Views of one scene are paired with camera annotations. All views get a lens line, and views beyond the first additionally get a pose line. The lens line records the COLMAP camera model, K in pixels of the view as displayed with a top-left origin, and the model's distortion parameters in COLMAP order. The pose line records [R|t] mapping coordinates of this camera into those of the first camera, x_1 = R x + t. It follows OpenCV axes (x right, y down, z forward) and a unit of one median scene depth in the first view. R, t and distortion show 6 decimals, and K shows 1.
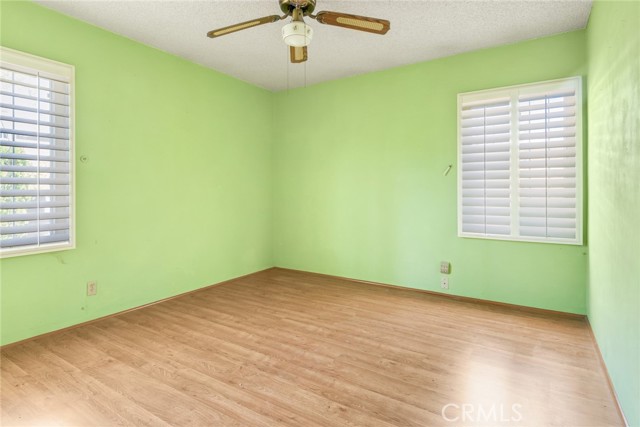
lens RADIAL K [[332.7, 0, 321.7], [0, 332.7, 204.2], [0, 0, 1]] dist [0.001960, -0.000038]
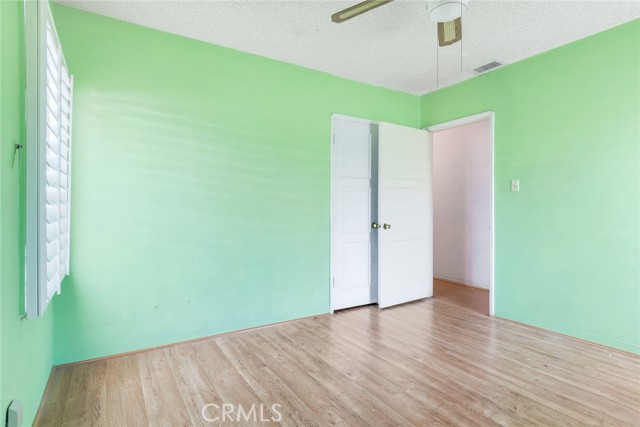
lens RADIAL K [[332.7, 0, 321.7], [0, 332.7, 204.2], [0, 0, 1]] dist [0.001960, -0.000038]
pose [[-0.901383, 0.000705, 0.433022, -0.161093], [0.015392, 0.999419, 0.030414, -0.083933], [-0.432749, 0.034080, -0.900870, 1.989292]]
